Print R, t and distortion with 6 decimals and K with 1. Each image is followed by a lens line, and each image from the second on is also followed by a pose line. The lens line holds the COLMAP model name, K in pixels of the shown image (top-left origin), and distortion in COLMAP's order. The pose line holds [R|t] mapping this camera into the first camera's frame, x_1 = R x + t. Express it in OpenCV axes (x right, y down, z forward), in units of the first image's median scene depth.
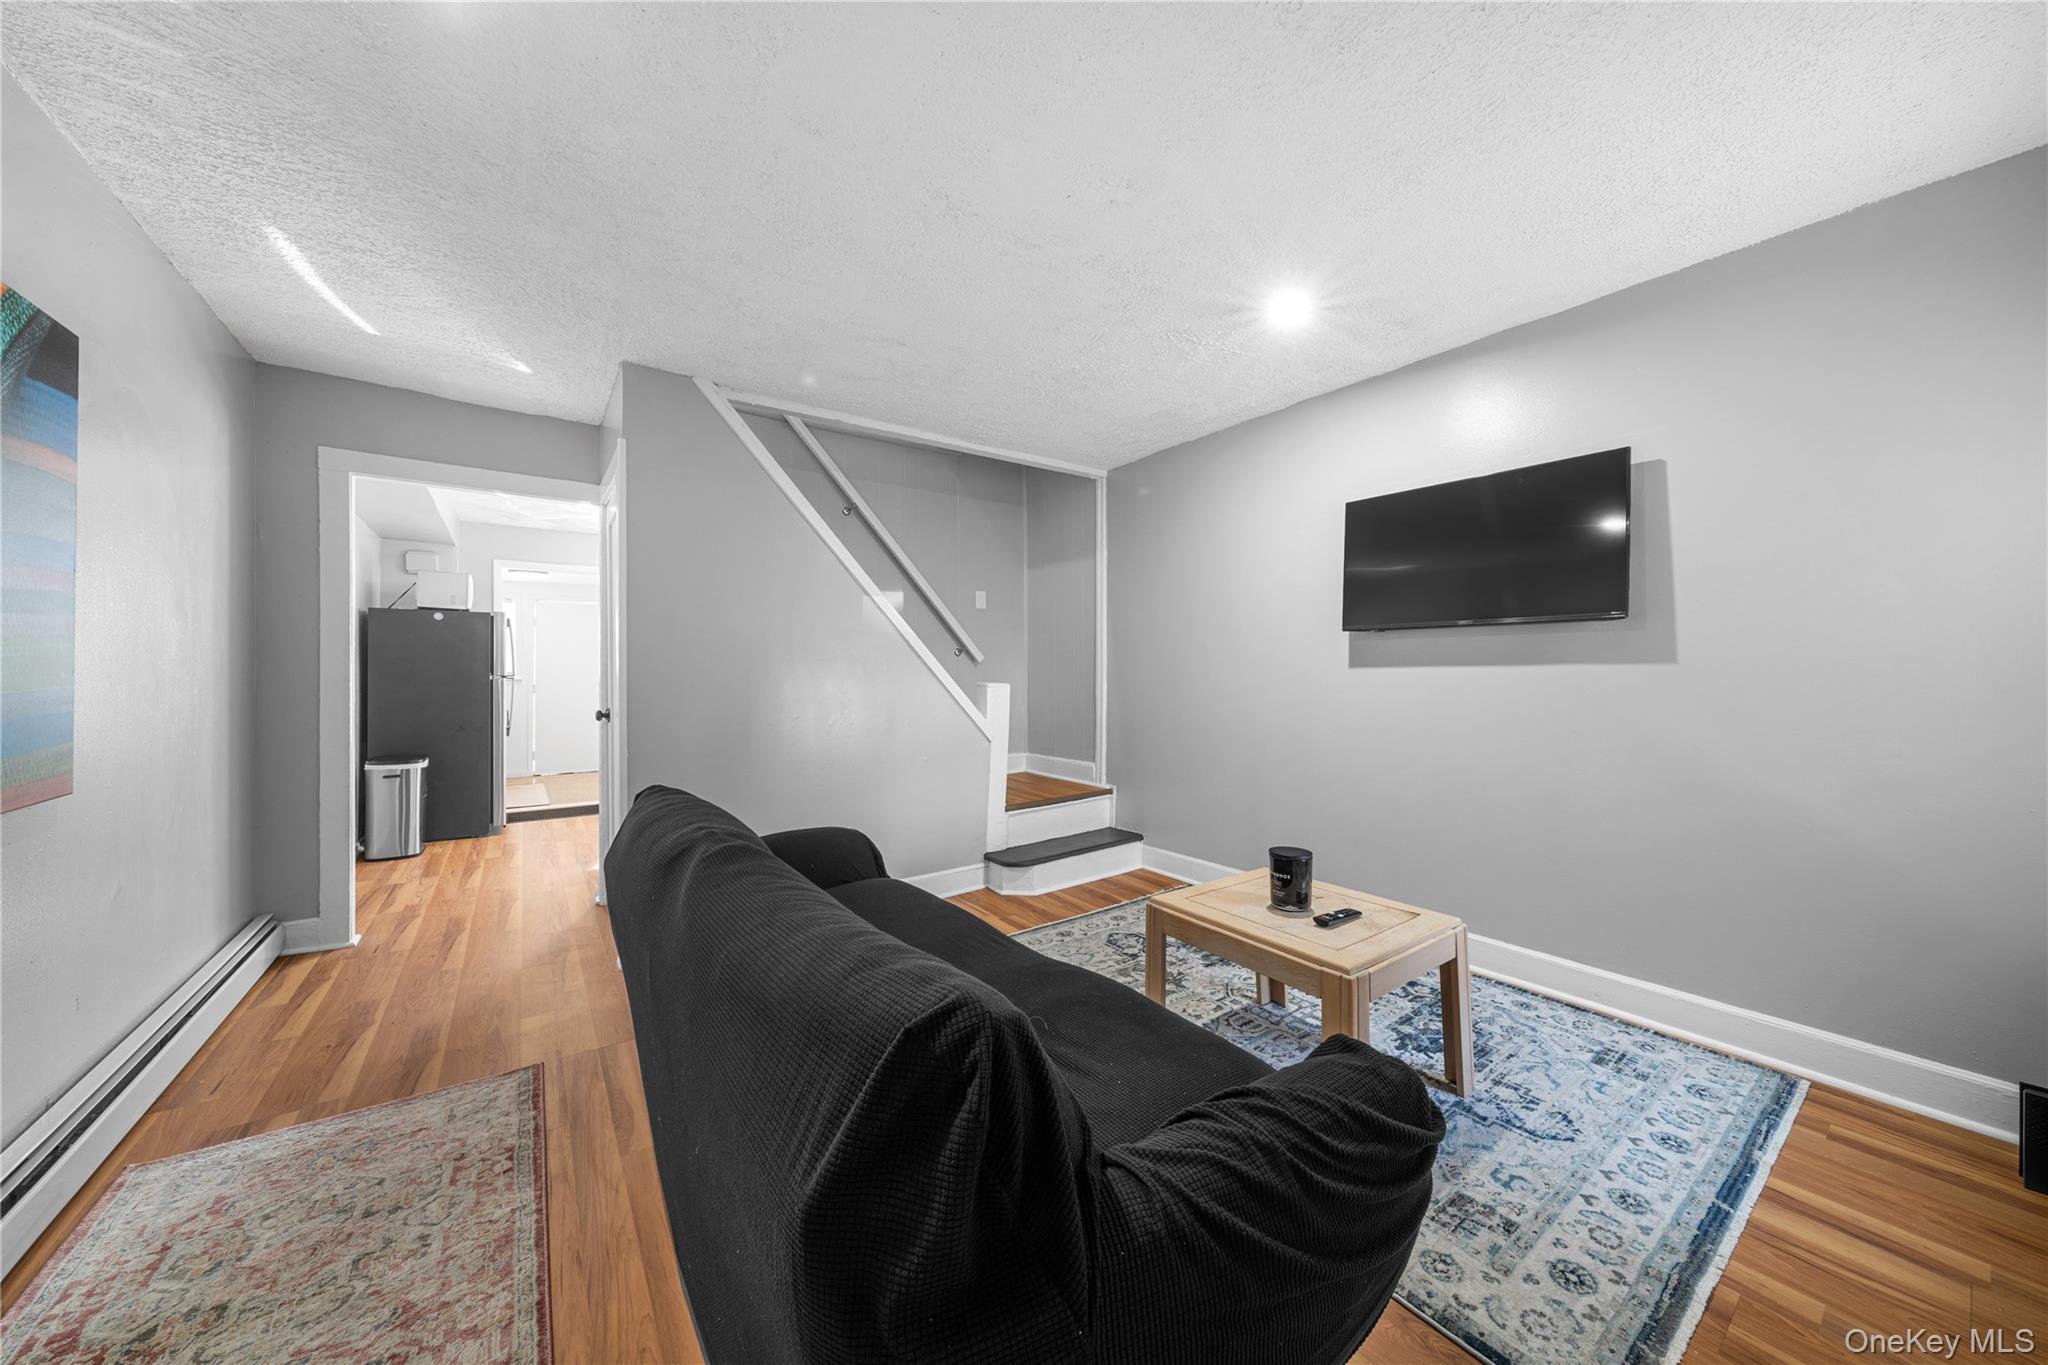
lens RADIAL K [[717.6, 0, 1032.8], [0, 717.6, 674.7], [0, 0, 1]] dist [-0.001913, 0.000213]
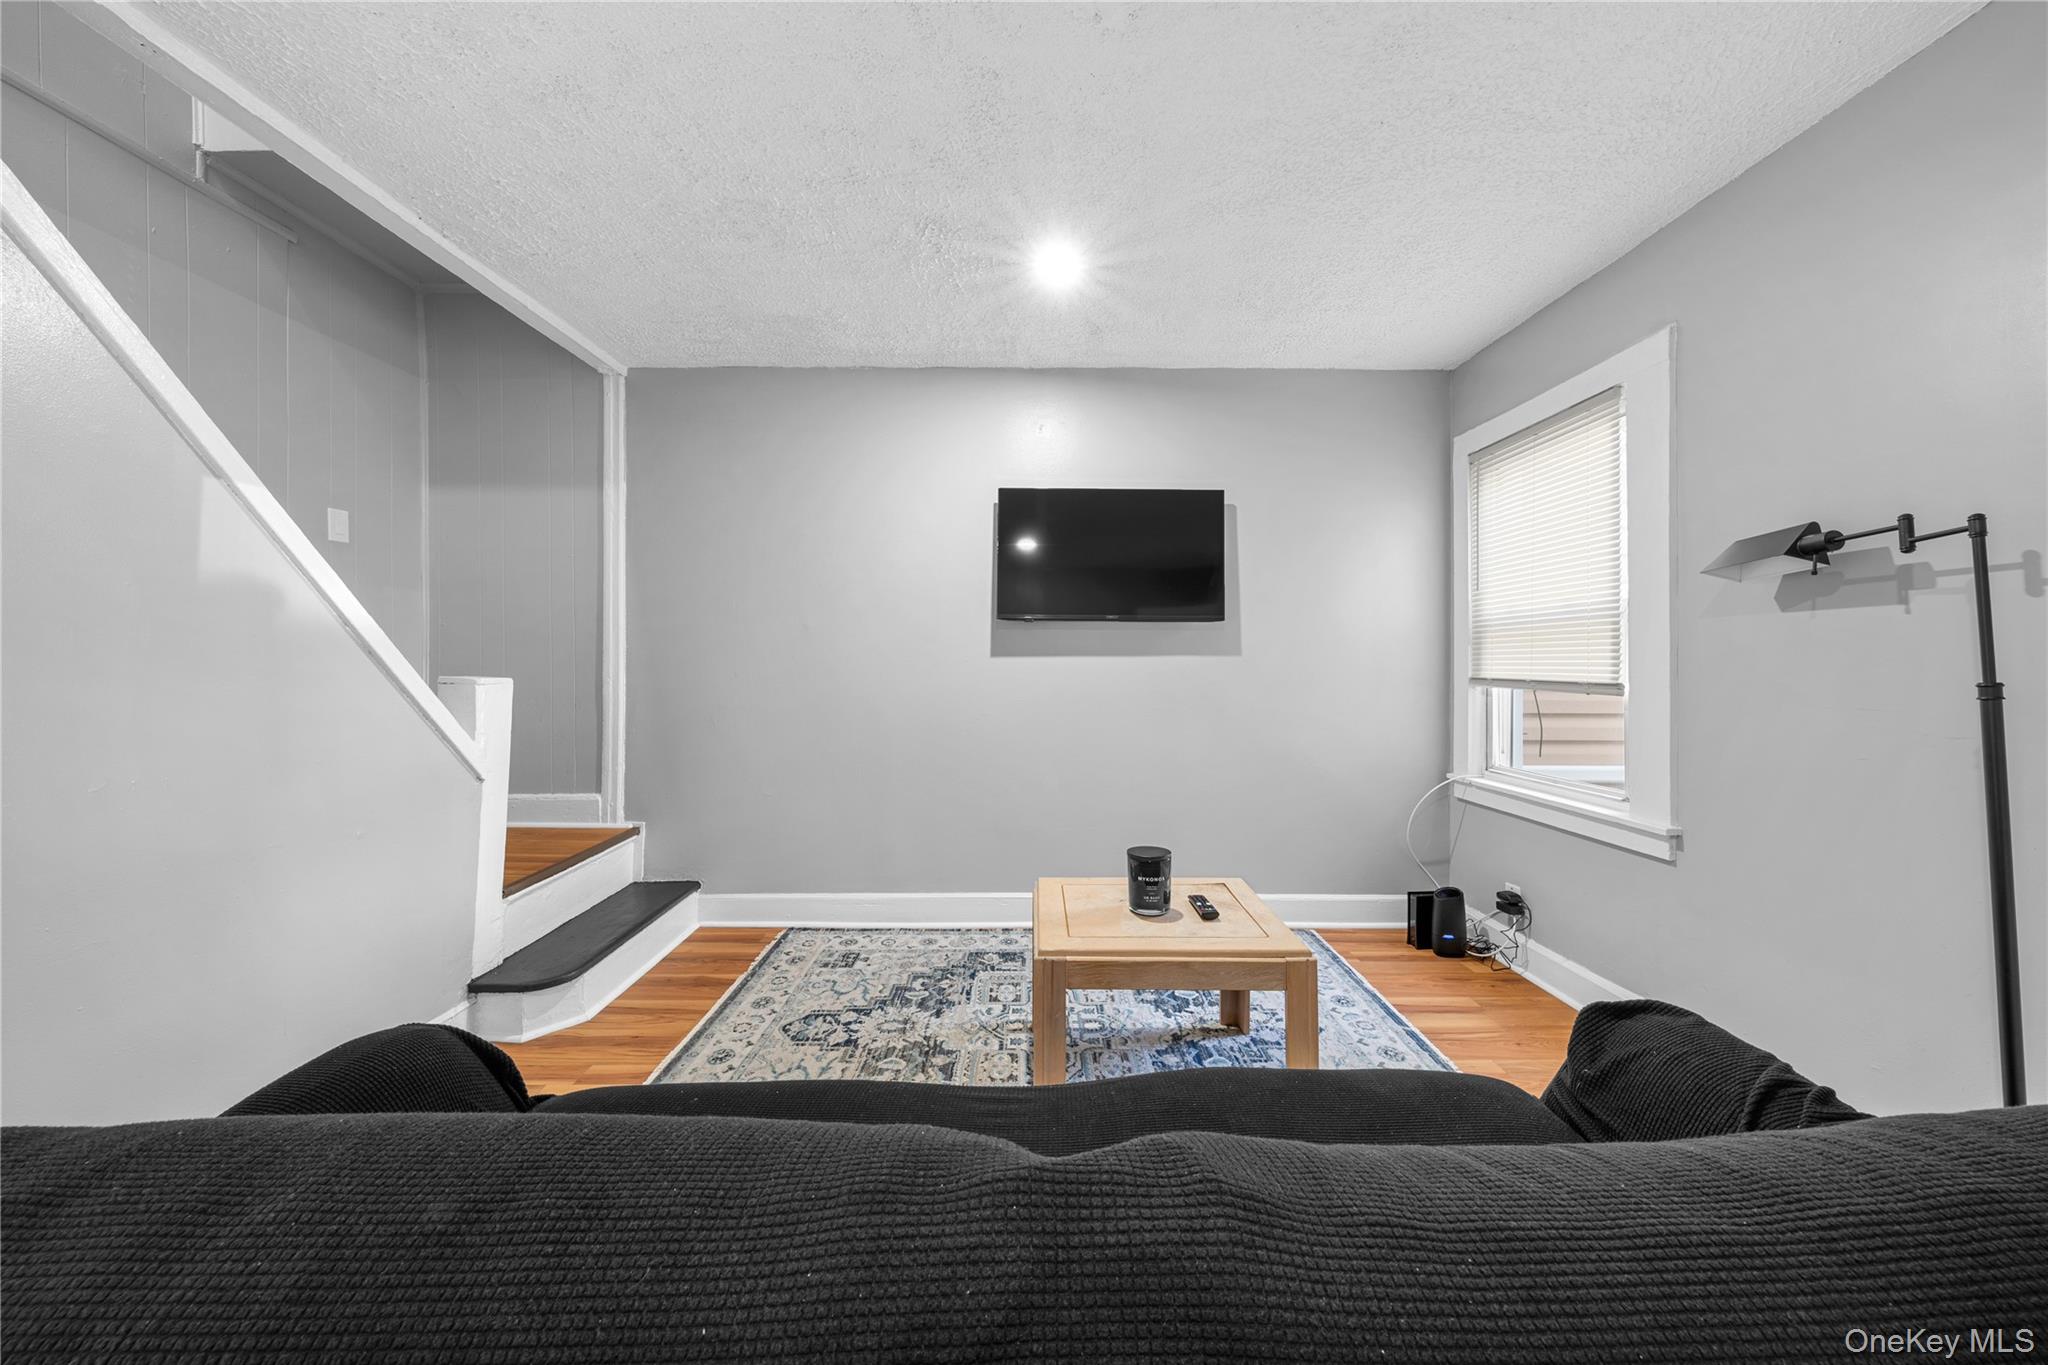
lens RADIAL K [[717.6, 0, 1029.5], [0, 717.6, 671.5], [0, 0, 1]] dist [-0.001913, 0.000213]
pose [[0.574454, -0.003470, 0.818529, -0.315706], [-0.001182, 0.999986, 0.005069, 0.005044], [-0.818536, -0.003880, 0.574443, 0.376395]]
